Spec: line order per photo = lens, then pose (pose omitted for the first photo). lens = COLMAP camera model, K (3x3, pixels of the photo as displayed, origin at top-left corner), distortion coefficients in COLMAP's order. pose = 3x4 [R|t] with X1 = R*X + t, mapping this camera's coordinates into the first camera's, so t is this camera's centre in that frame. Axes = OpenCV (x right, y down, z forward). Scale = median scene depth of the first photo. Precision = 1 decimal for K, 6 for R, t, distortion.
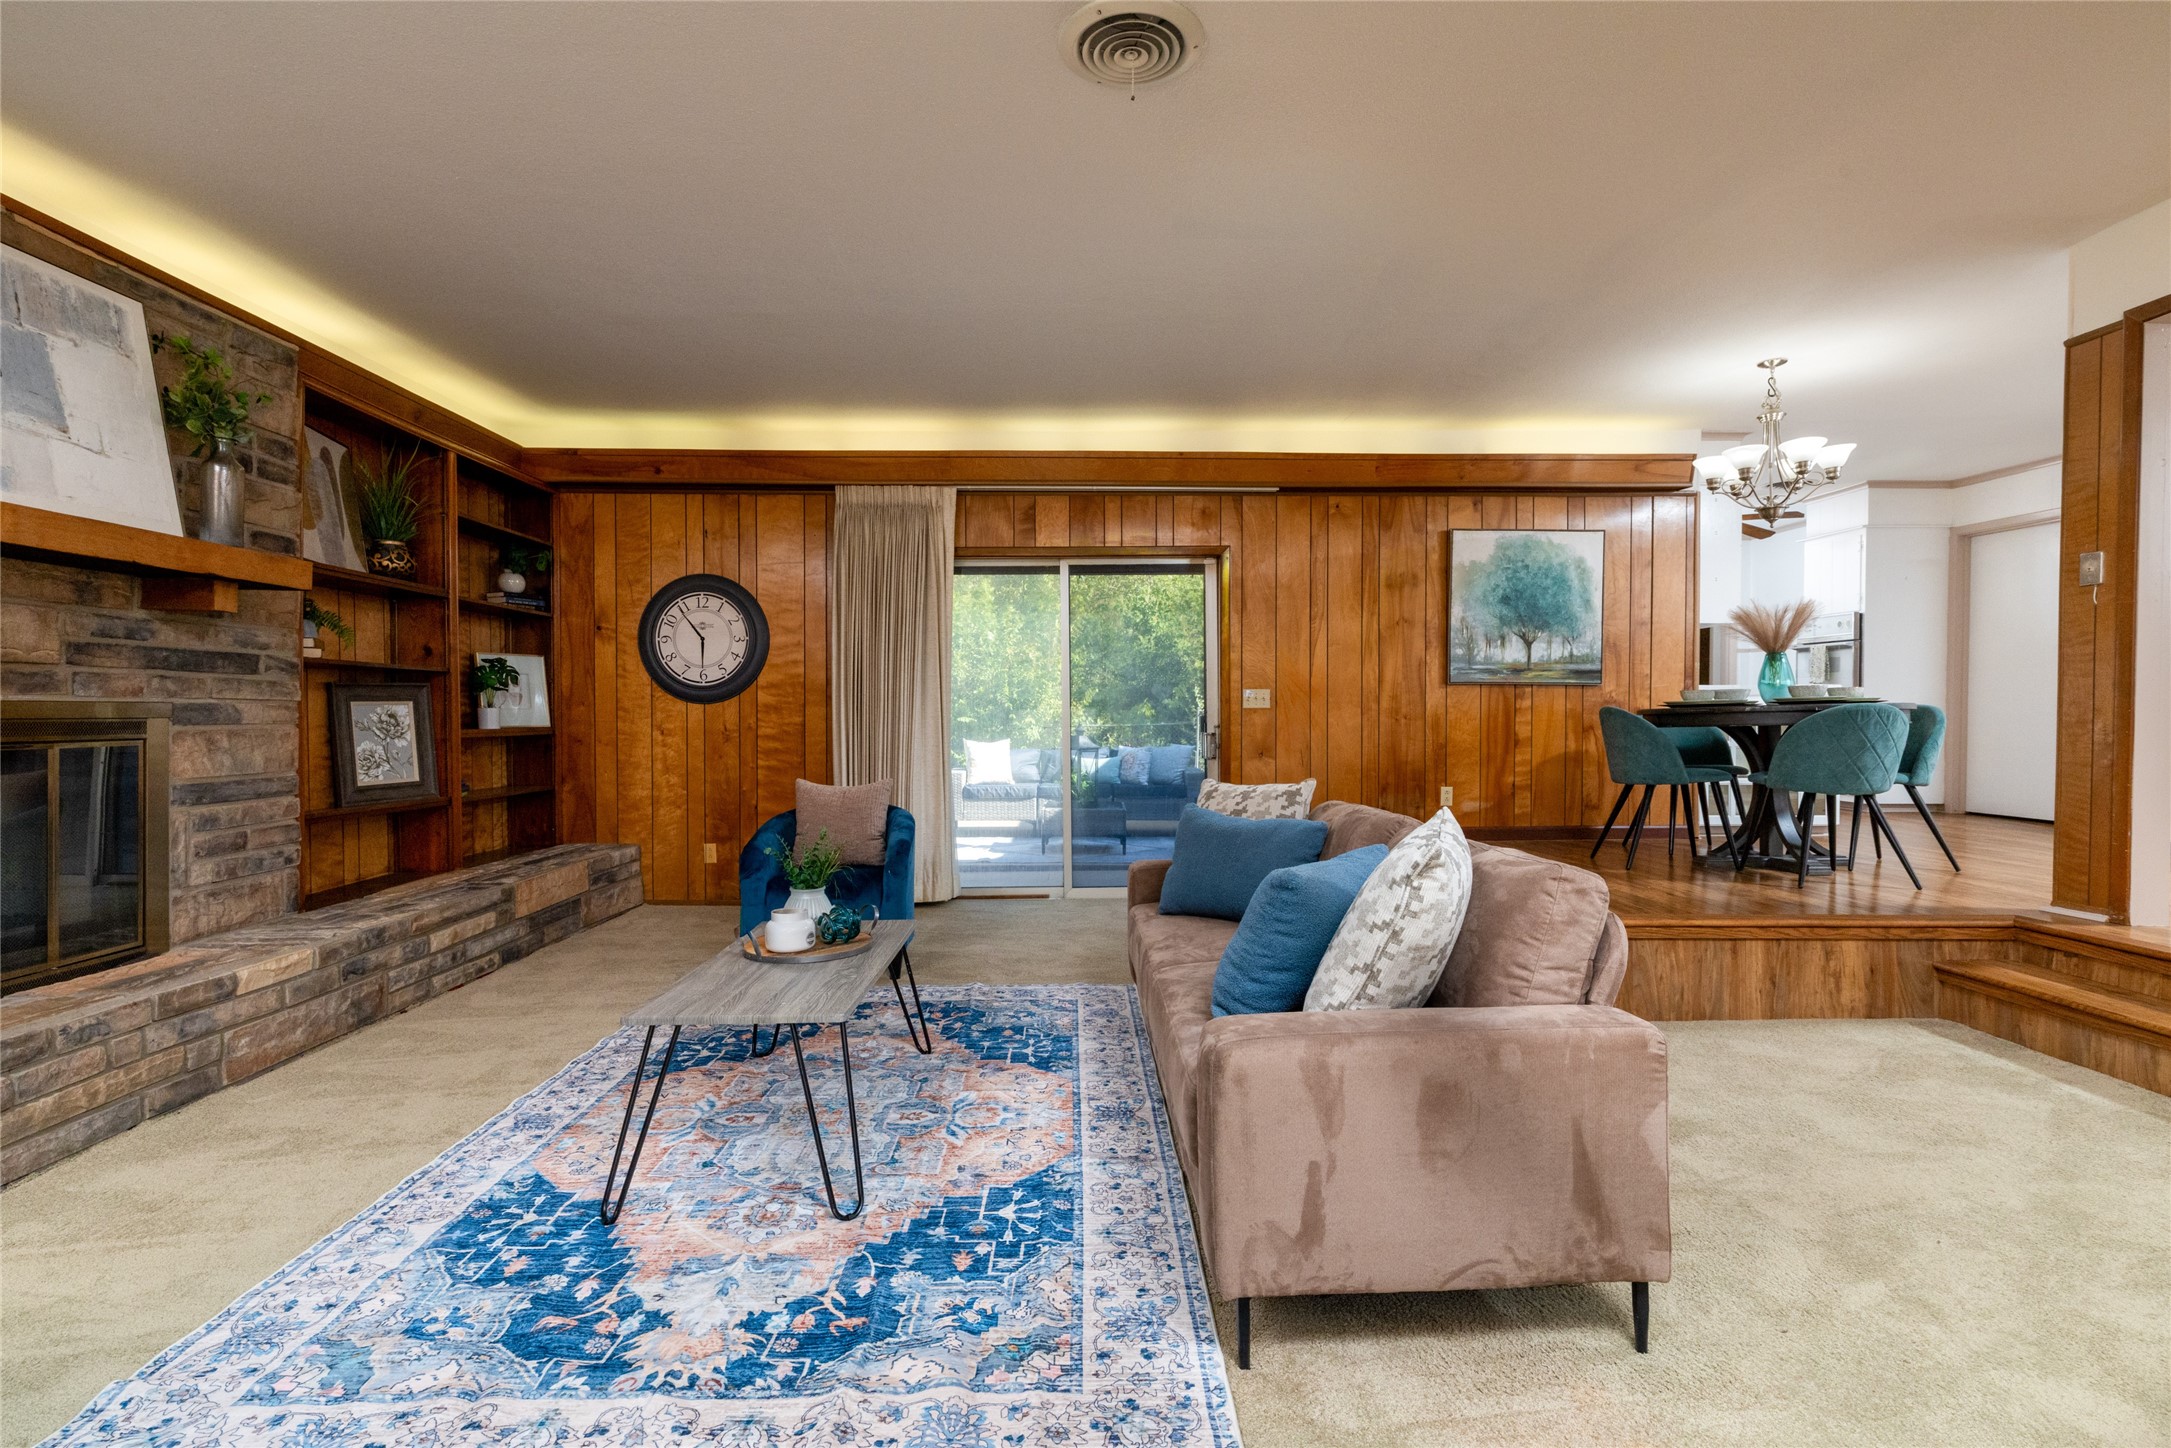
lens RADIAL K [[1040.3, 0, 1078.1], [0, 1040.3, 723.5], [0, 0, 1]] dist [-0.003840, 0.001340]
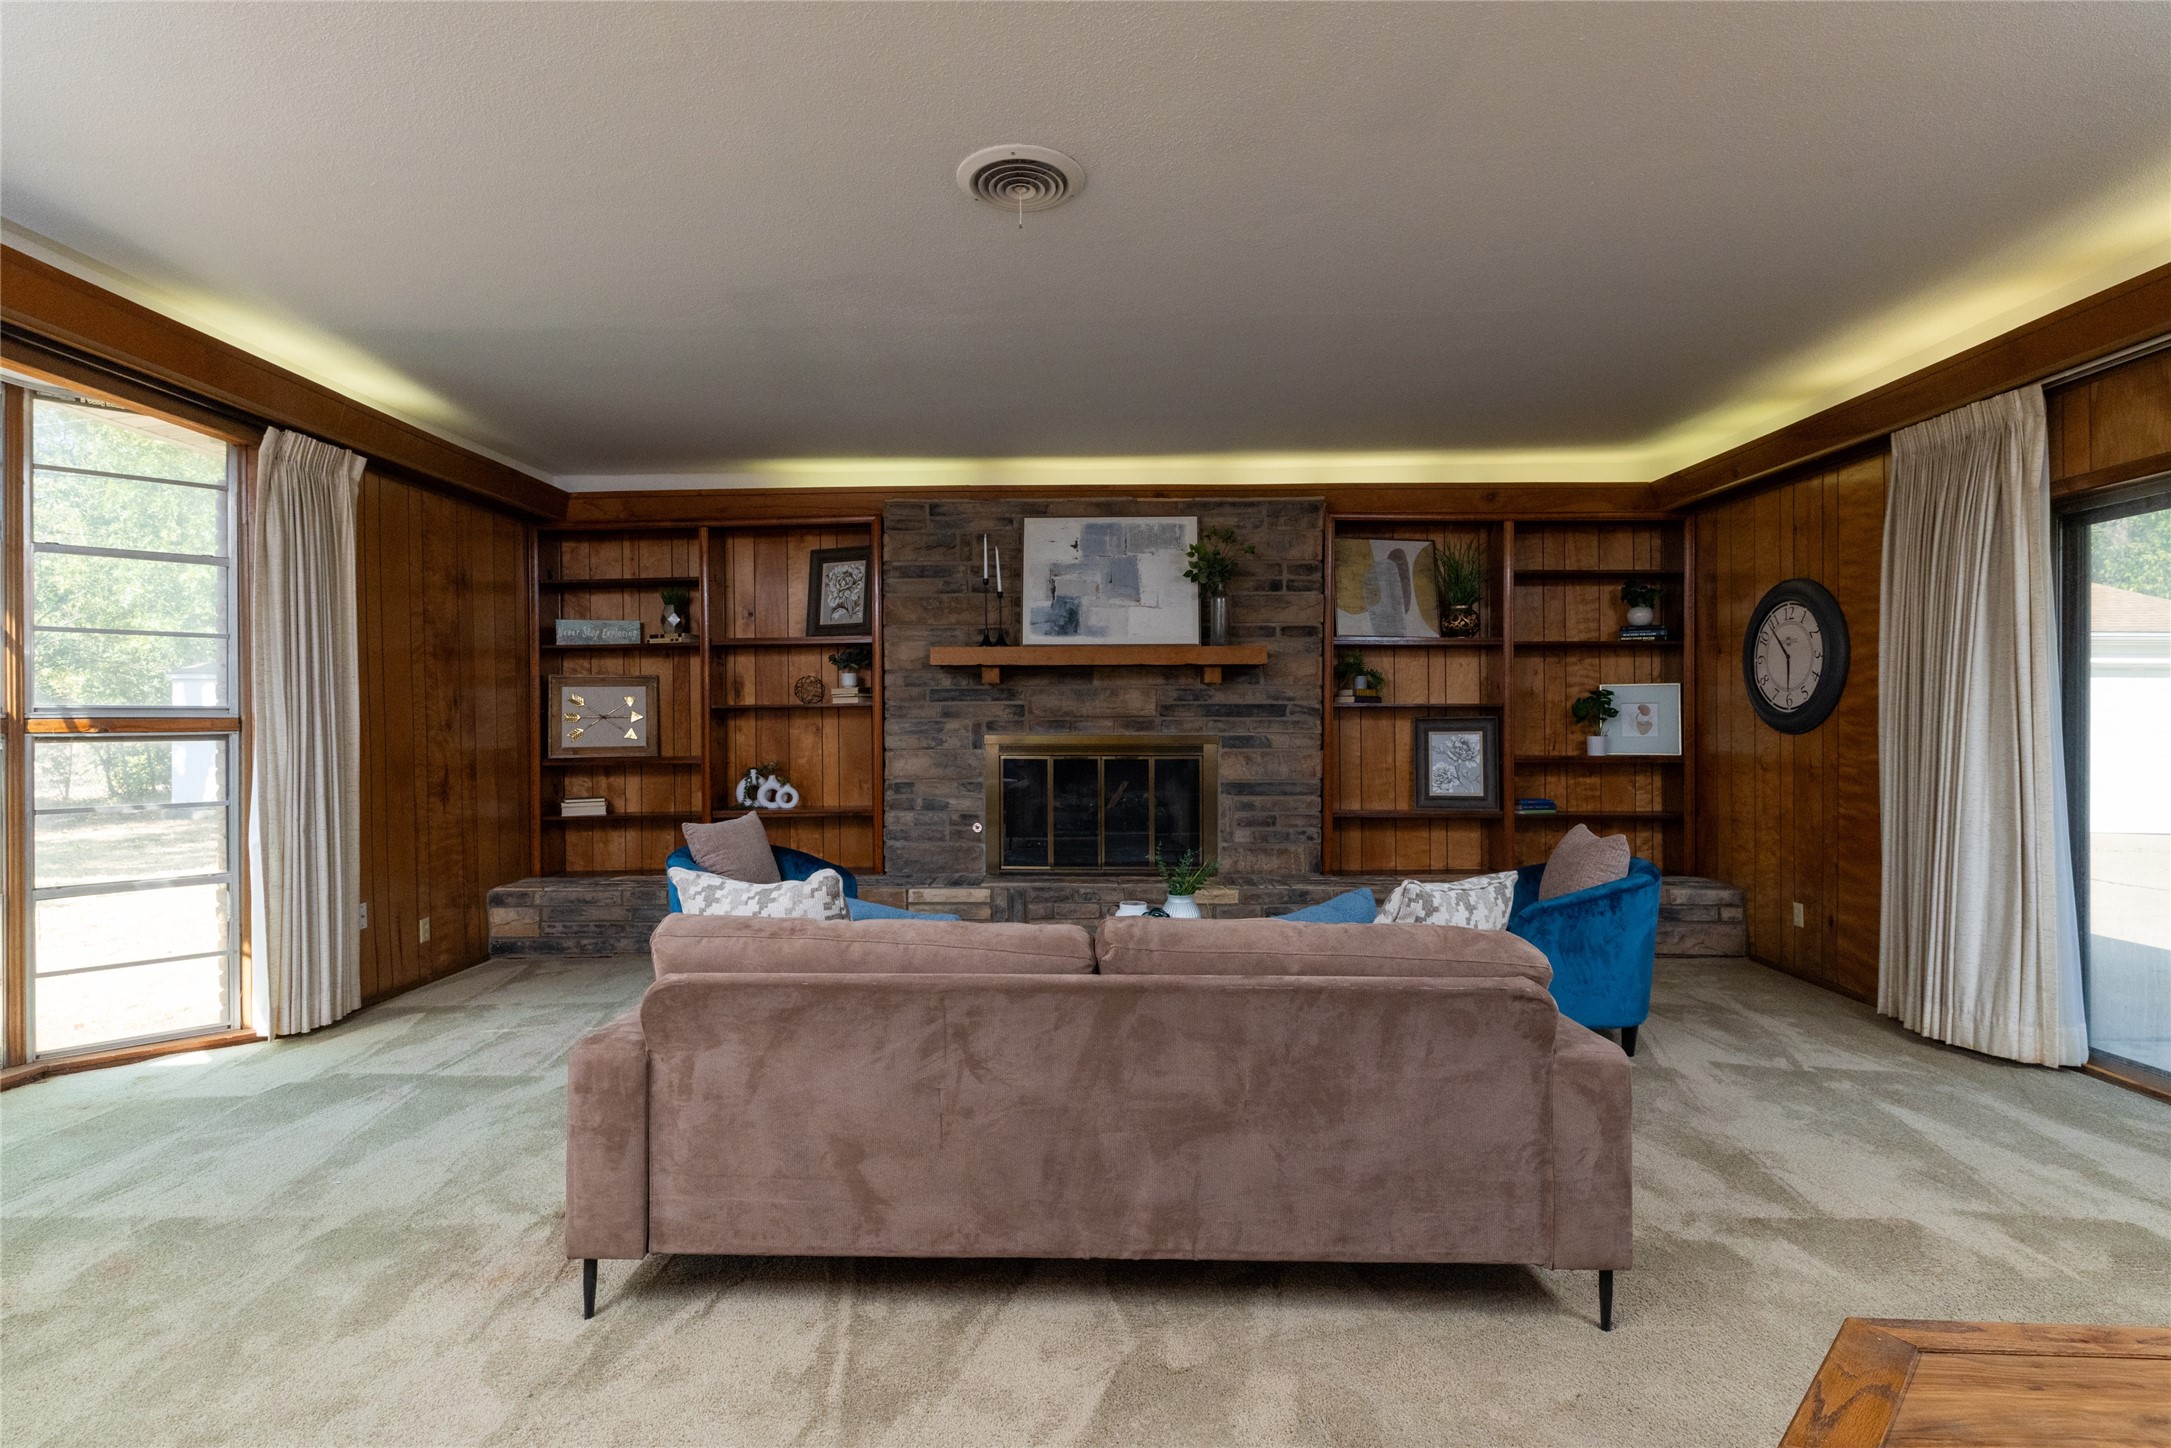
lens RADIAL K [[1040.3, 0, 1080.4], [0, 1040.3, 722.4], [0, 0, 1]] dist [-0.003840, 0.001340]
pose [[-0.033276, 0.004496, -0.999436, 0.883441], [-0.011245, 0.999925, 0.004873, -0.047158], [0.999383, 0.011401, -0.033223, 0.815075]]
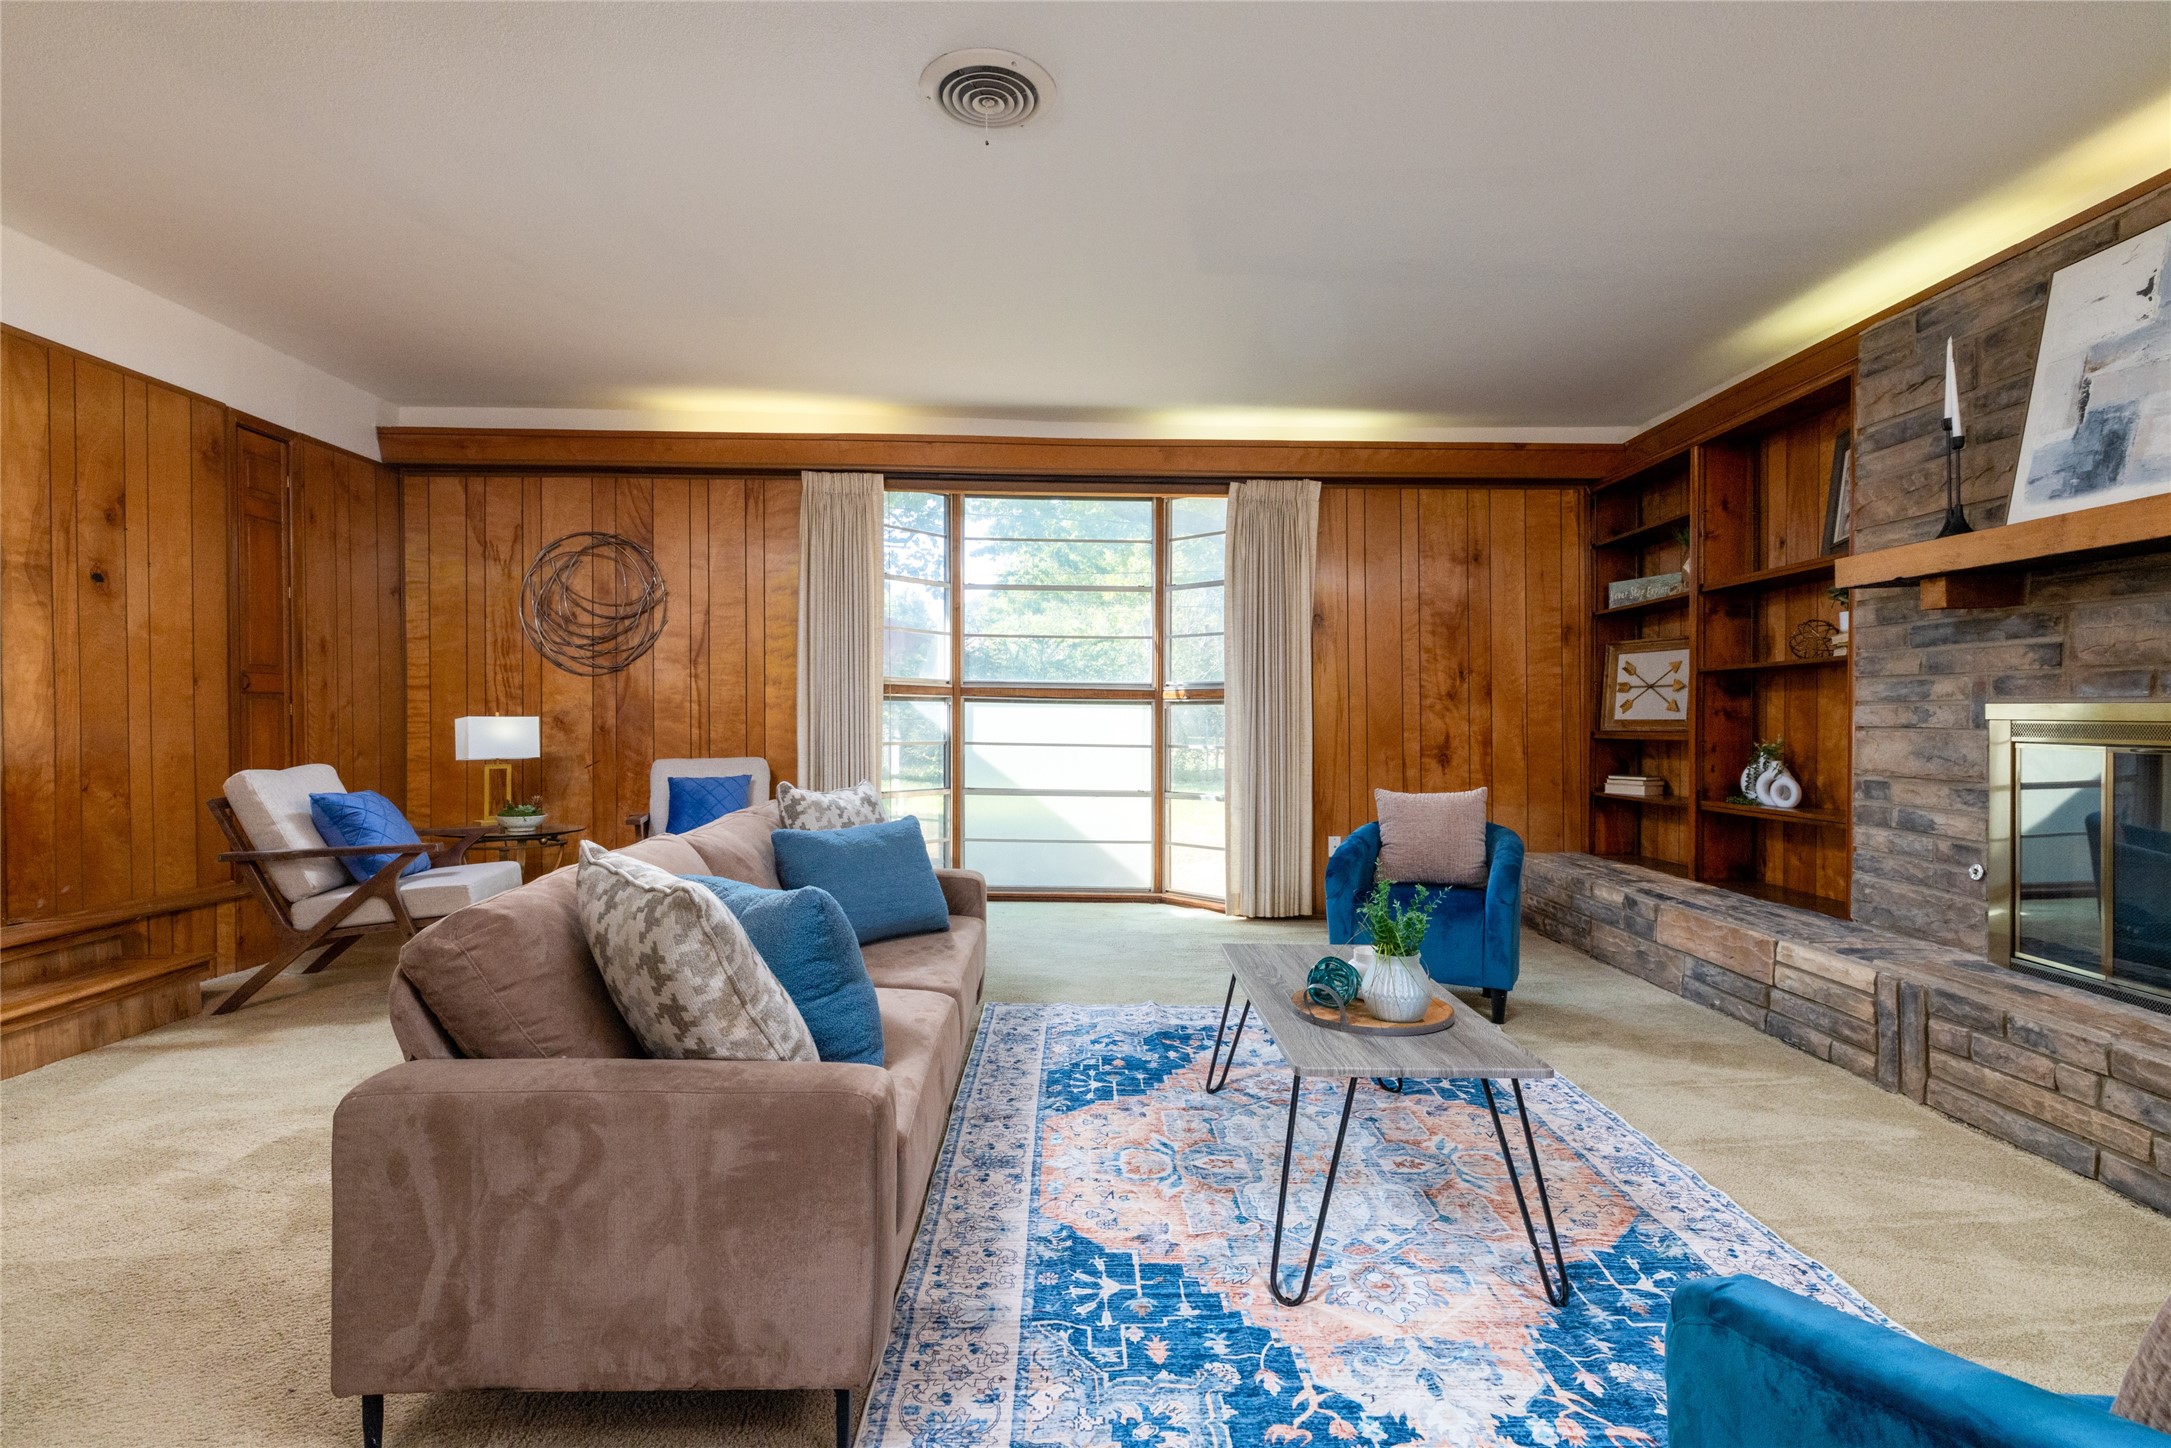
lens RADIAL K [[1040.3, 0, 1086.2], [0, 1040.3, 725.5], [0, 0, 1]] dist [-0.003840, 0.001340]
pose [[-0.999963, 0.000580, -0.008561, -0.029434], [0.000344, 0.999621, 0.027540, -0.021824], [0.008574, 0.027536, -0.999584, 1.538379]]
